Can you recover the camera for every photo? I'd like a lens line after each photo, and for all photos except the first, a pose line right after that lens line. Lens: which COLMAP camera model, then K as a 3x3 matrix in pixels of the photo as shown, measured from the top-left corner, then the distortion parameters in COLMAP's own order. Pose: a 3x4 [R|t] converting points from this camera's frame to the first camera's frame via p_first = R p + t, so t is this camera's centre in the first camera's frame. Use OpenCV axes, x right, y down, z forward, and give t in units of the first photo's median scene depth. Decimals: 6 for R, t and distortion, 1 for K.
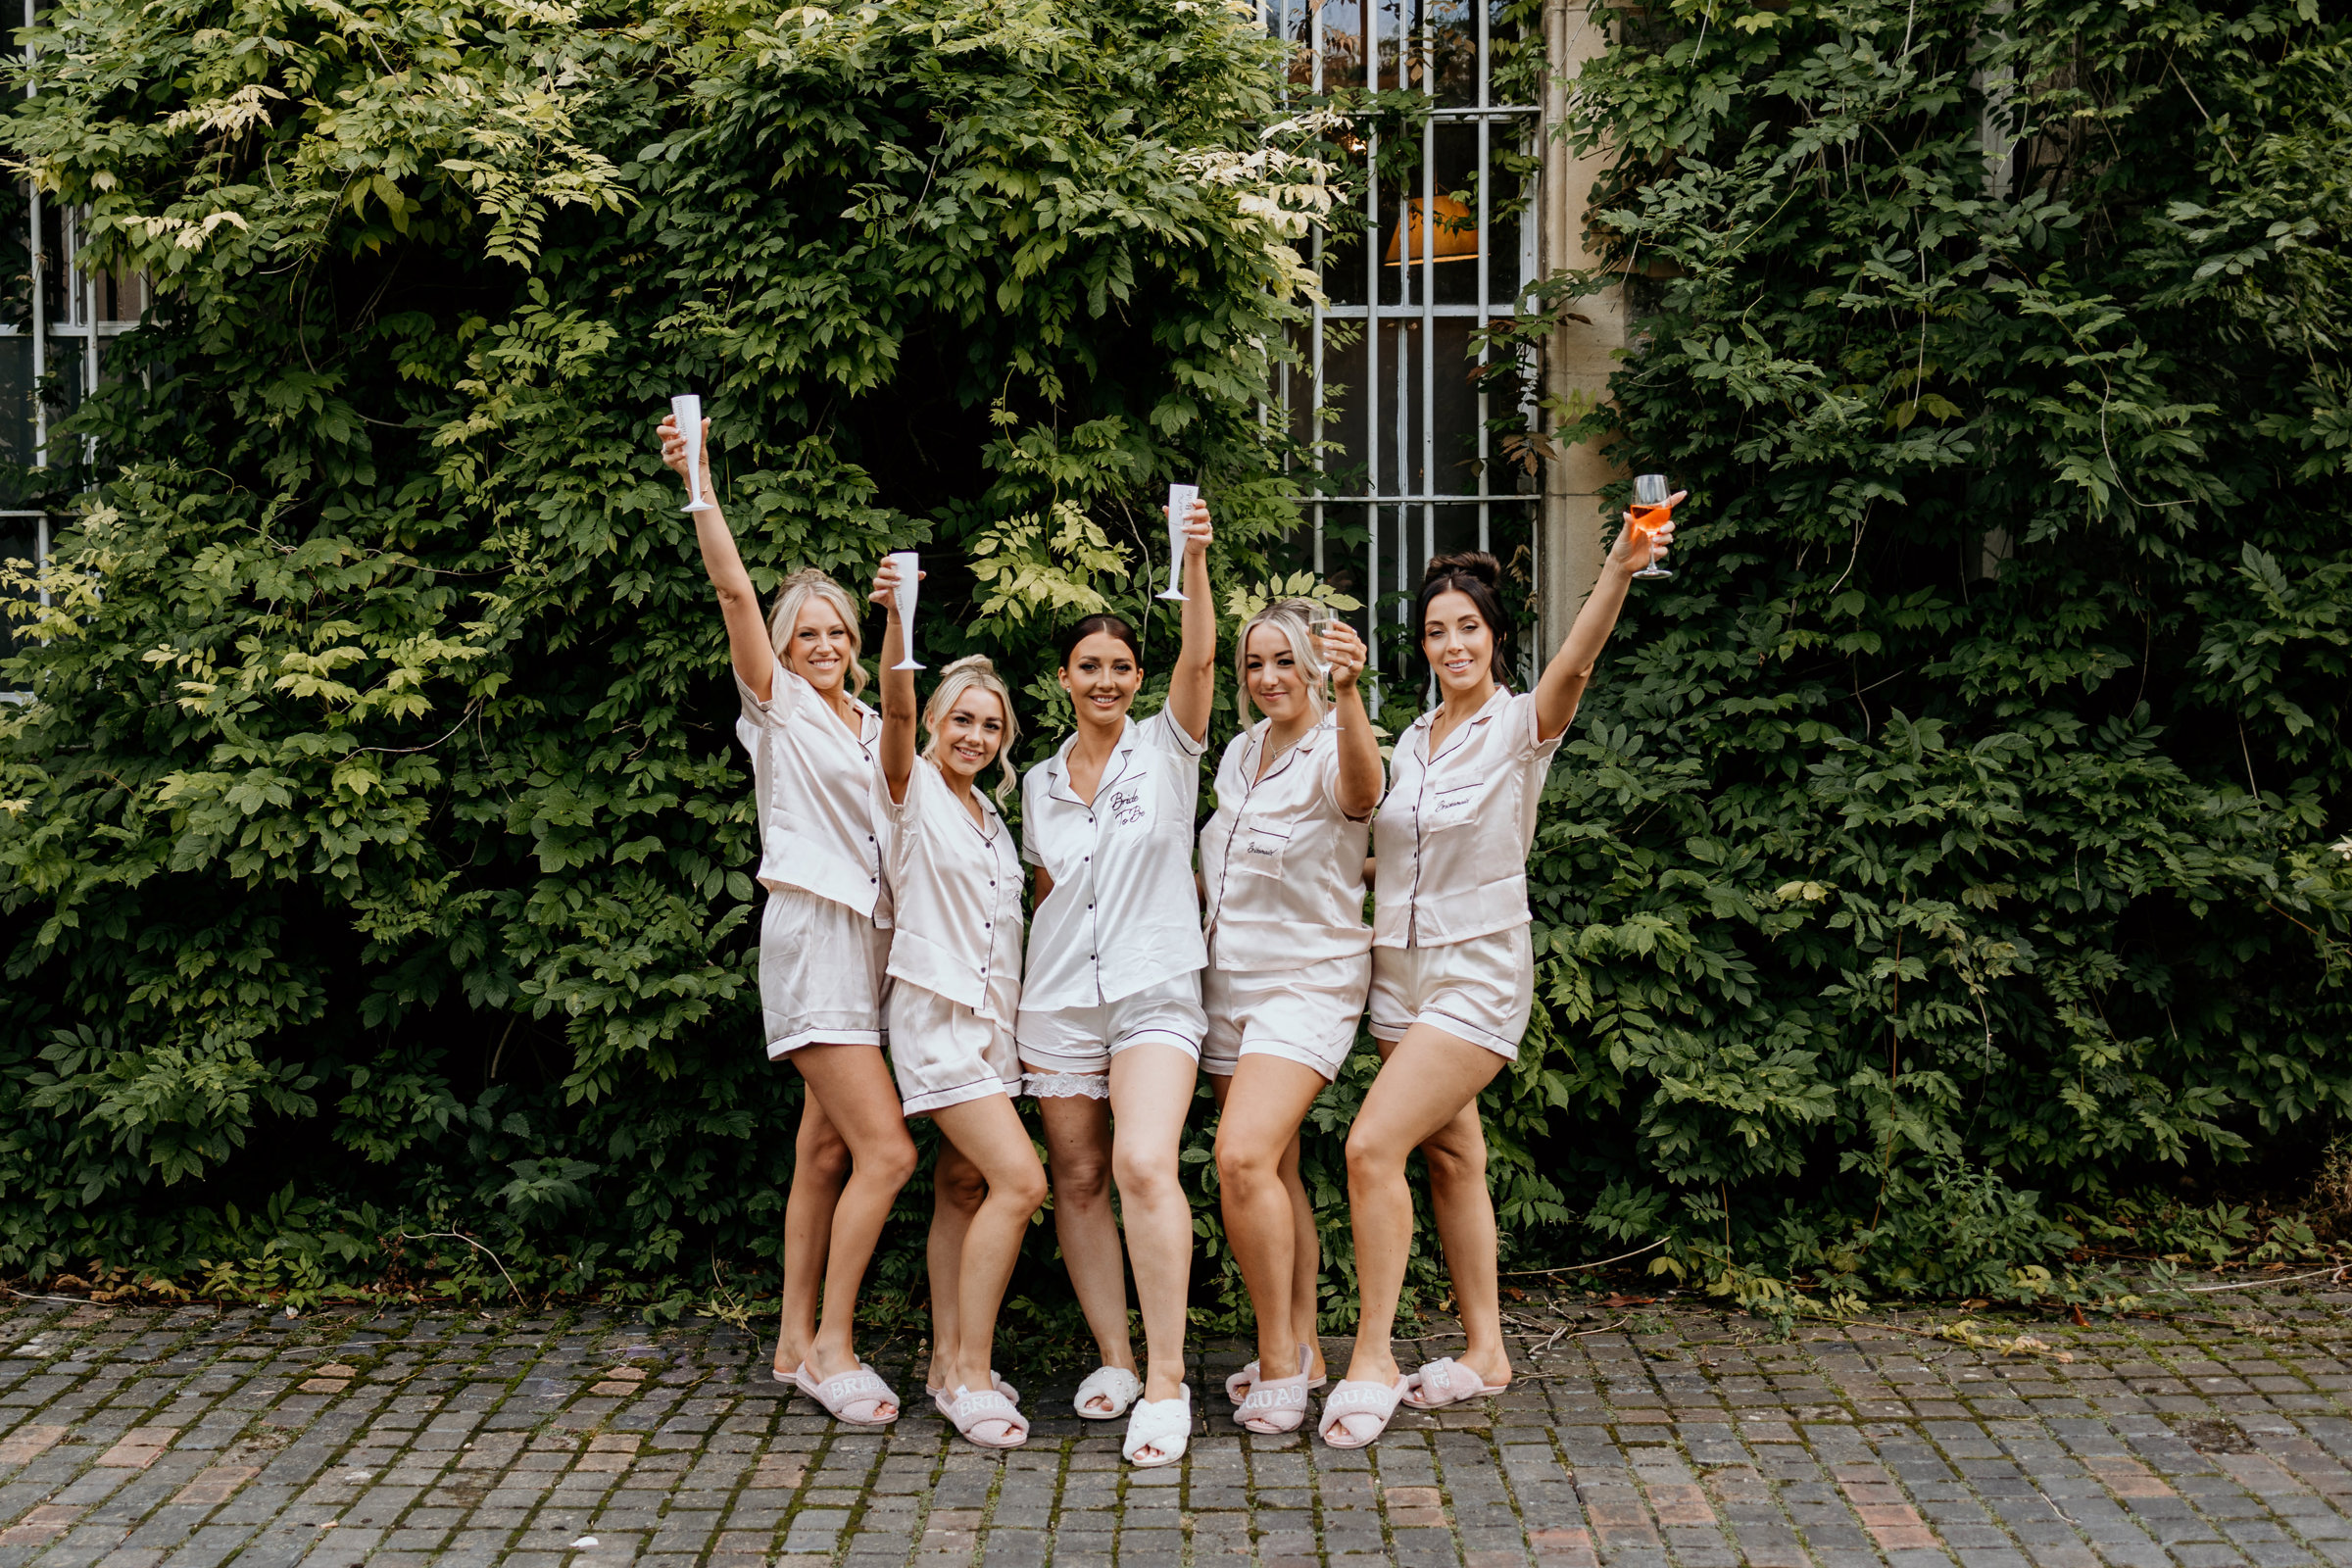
lens RADIAL K [[2581.0, 0, 1174.3], [0, 2581.0, 776.1], [0, 0, 1]] dist [-0.008008, 0.000000]
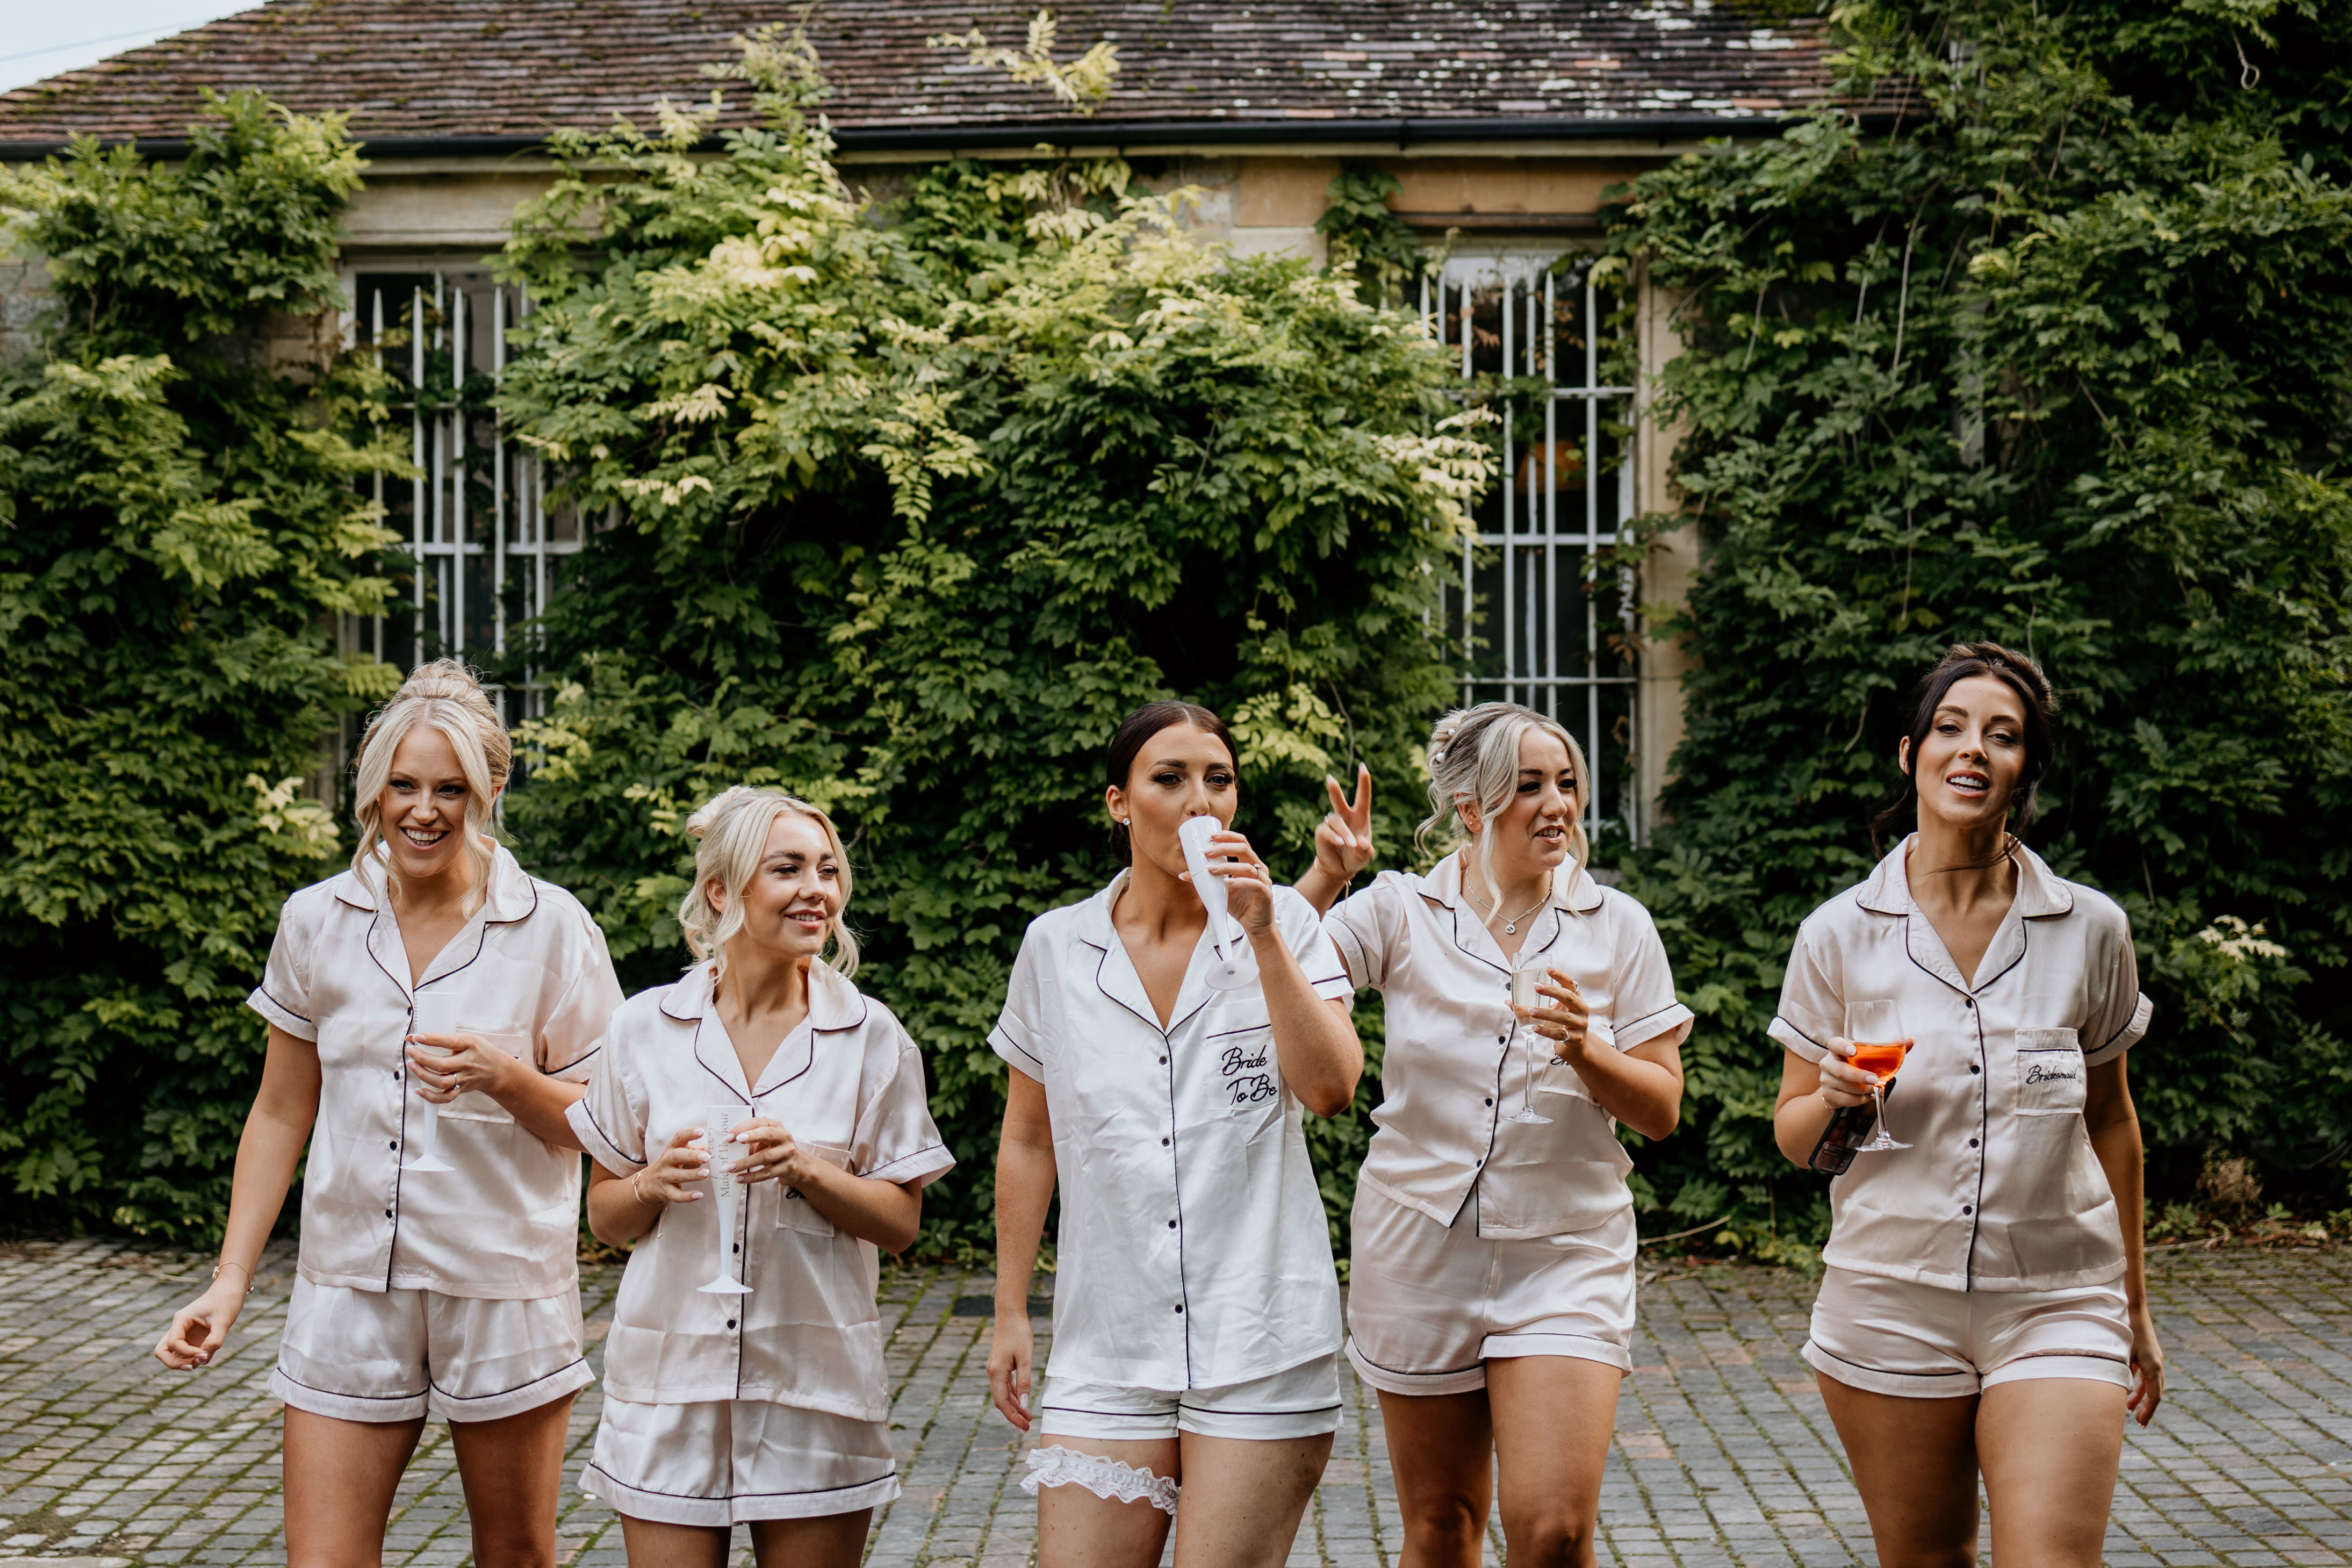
lens RADIAL K [[2945.5, 0, 1178.9], [0, 2945.5, 787.6], [0, 0, 1]] dist [-0.085678, 0.000000]
pose [[0.999890, 0.004371, -0.014147, -0.080944], [-0.005225, 0.998133, -0.060857, 0.045669], [0.013855, 0.060924, 0.998046, -0.575813]]
